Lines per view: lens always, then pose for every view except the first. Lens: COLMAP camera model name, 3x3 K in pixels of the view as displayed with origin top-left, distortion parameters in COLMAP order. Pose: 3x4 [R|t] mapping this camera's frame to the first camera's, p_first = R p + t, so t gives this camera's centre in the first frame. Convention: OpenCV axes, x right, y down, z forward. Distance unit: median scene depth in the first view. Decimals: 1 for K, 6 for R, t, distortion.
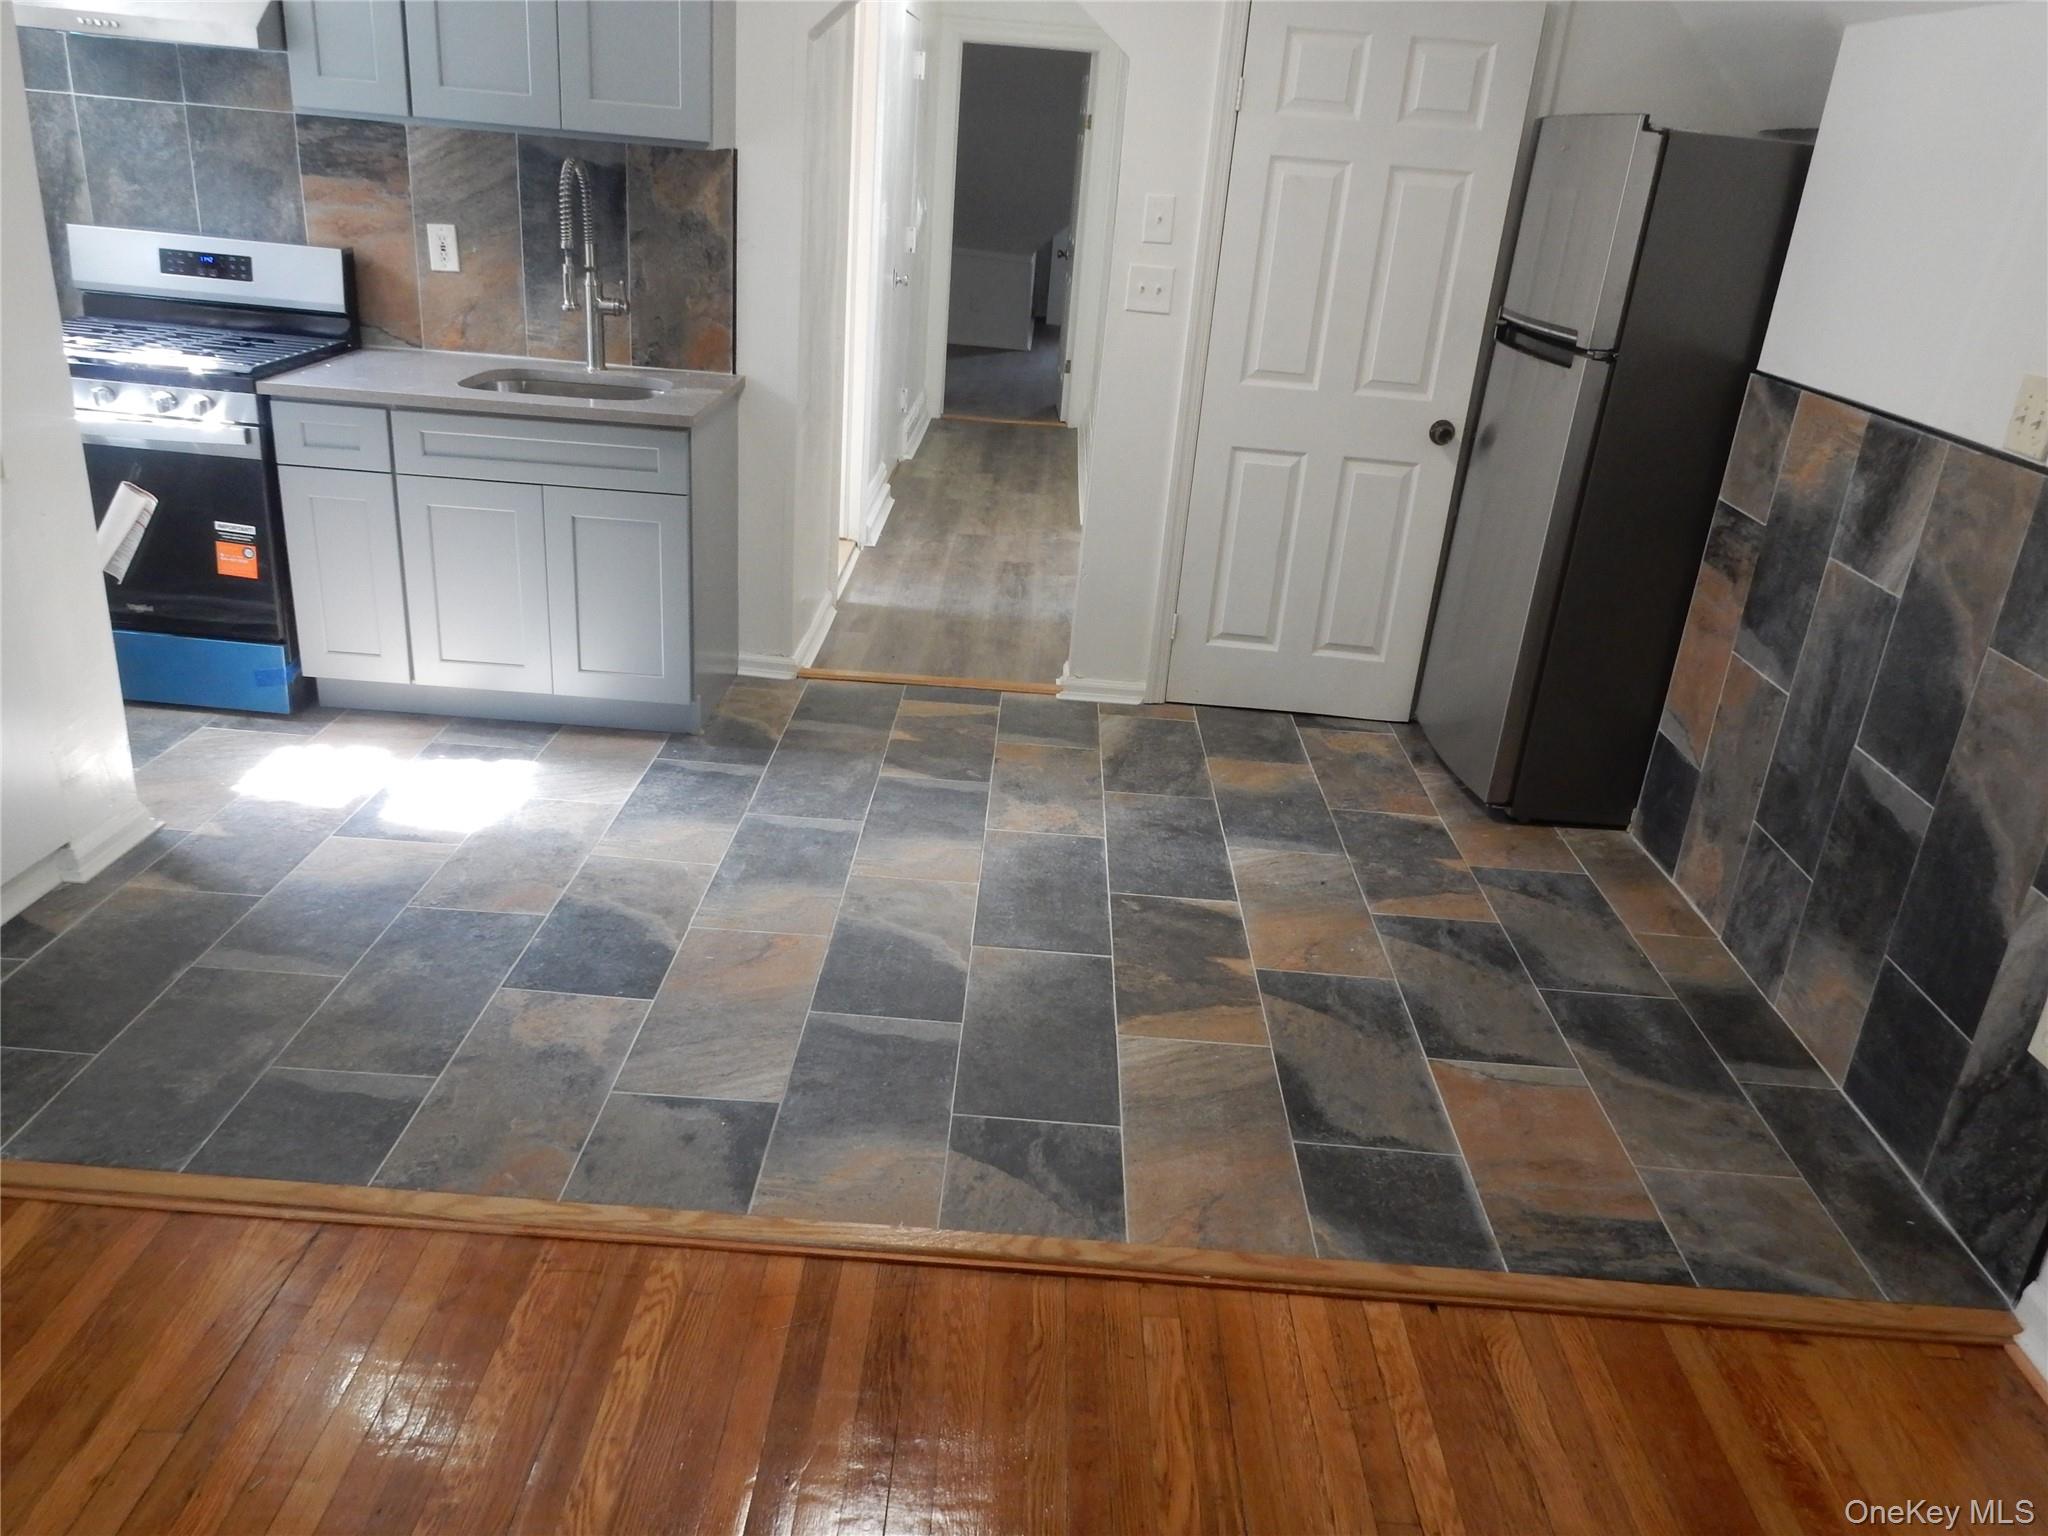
lens RADIAL K [[1521.0, 0, 1035.1], [0, 1521.0, 757.0], [0, 0, 1]] dist [0.004146, -0.003323]
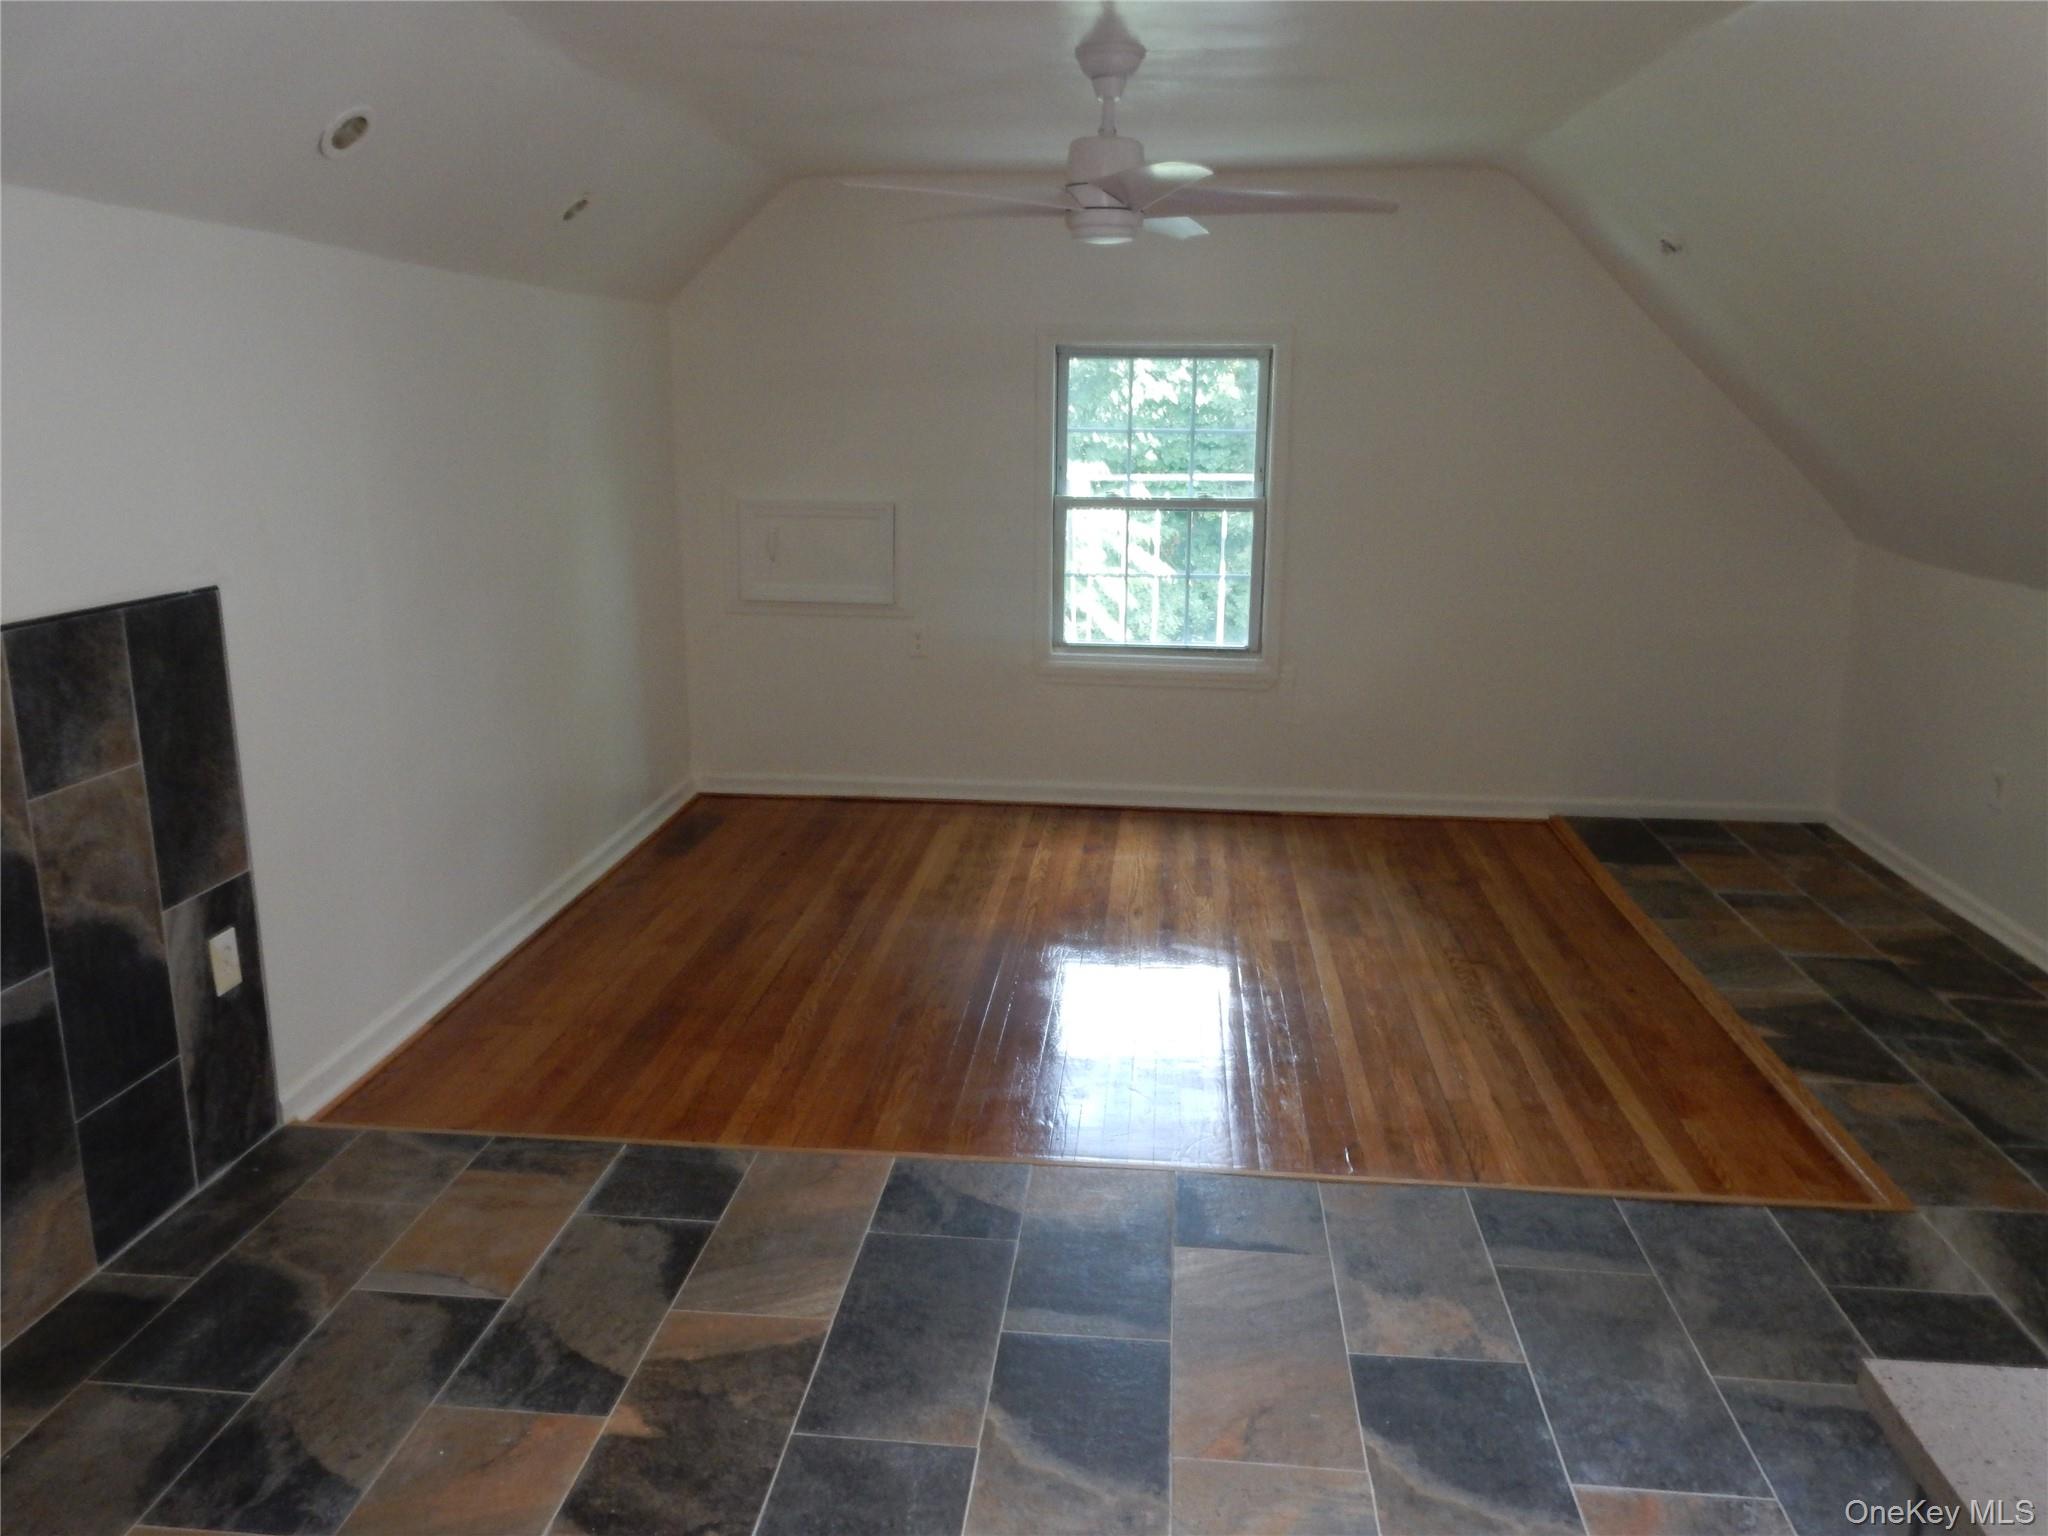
lens RADIAL K [[1521.0, 0, 1018.0], [0, 1521.0, 762.0], [0, 0, 1]] dist [0.004146, -0.003323]
pose [[-0.993939, -0.088877, 0.064695, -0.084436], [-0.033872, 0.807484, 0.588917, -0.619749], [-0.104582, 0.583156, -0.805600, 1.498829]]
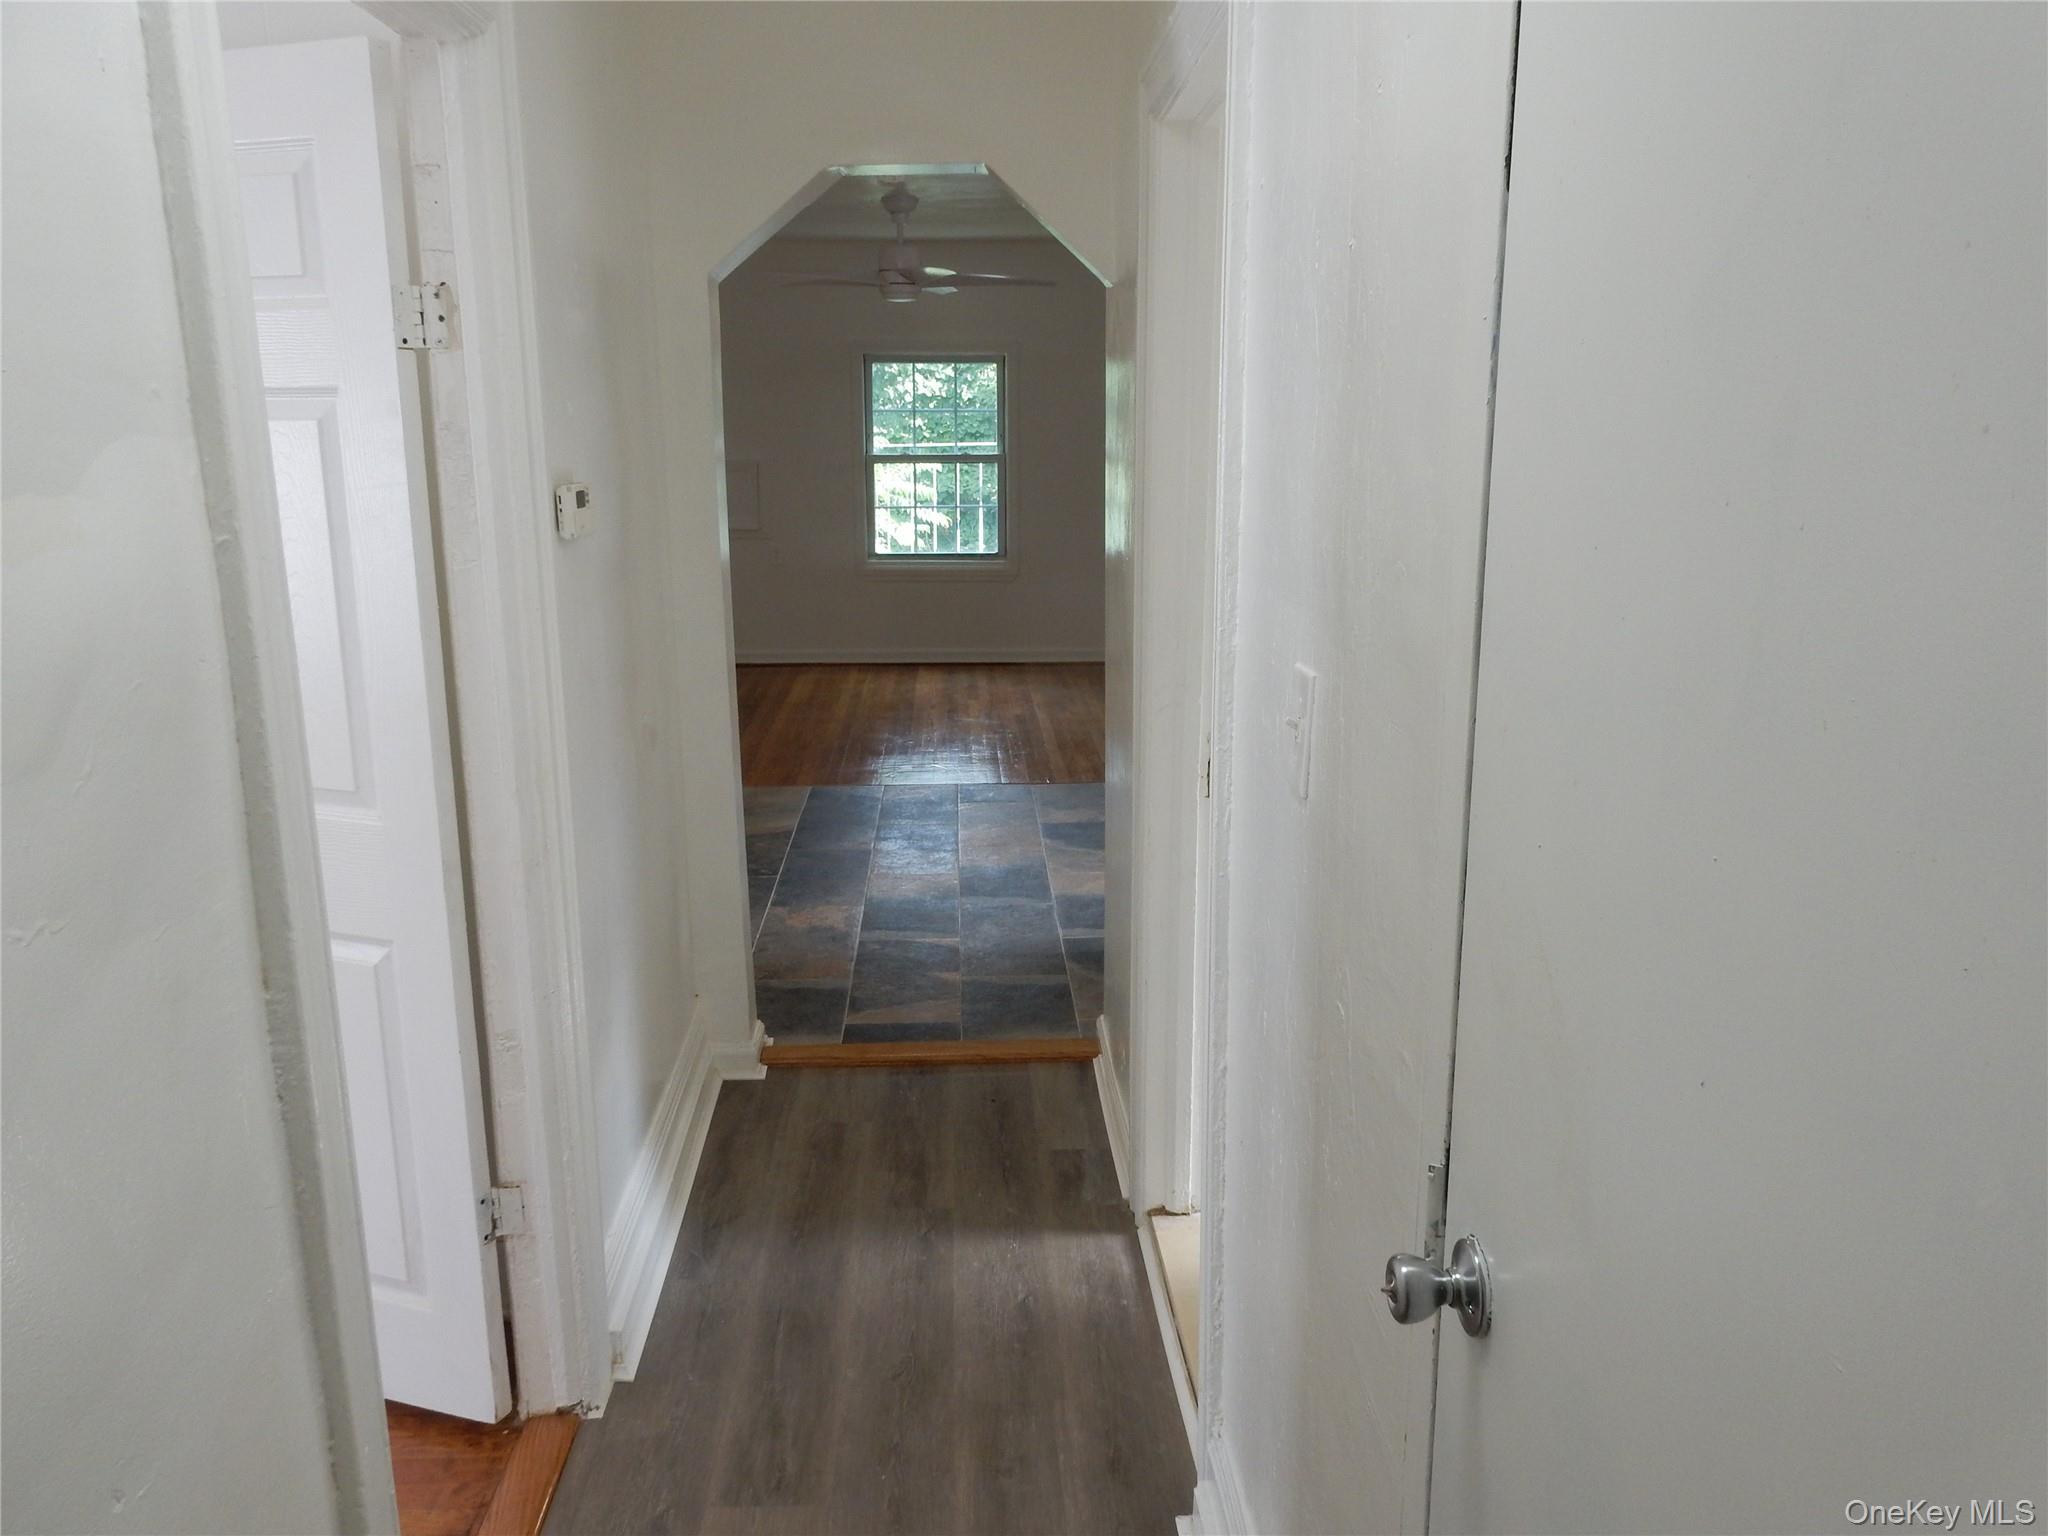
lens RADIAL K [[1521.0, 0, 1020.4], [0, 1521.0, 768.2], [0, 0, 1]] dist [0.004146, -0.003323]
pose [[-0.995775, -0.048566, -0.077930, -0.072474], [-0.085070, 0.807415, 0.583818, -0.994762], [0.034568, 0.587981, -0.808136, 2.456687]]
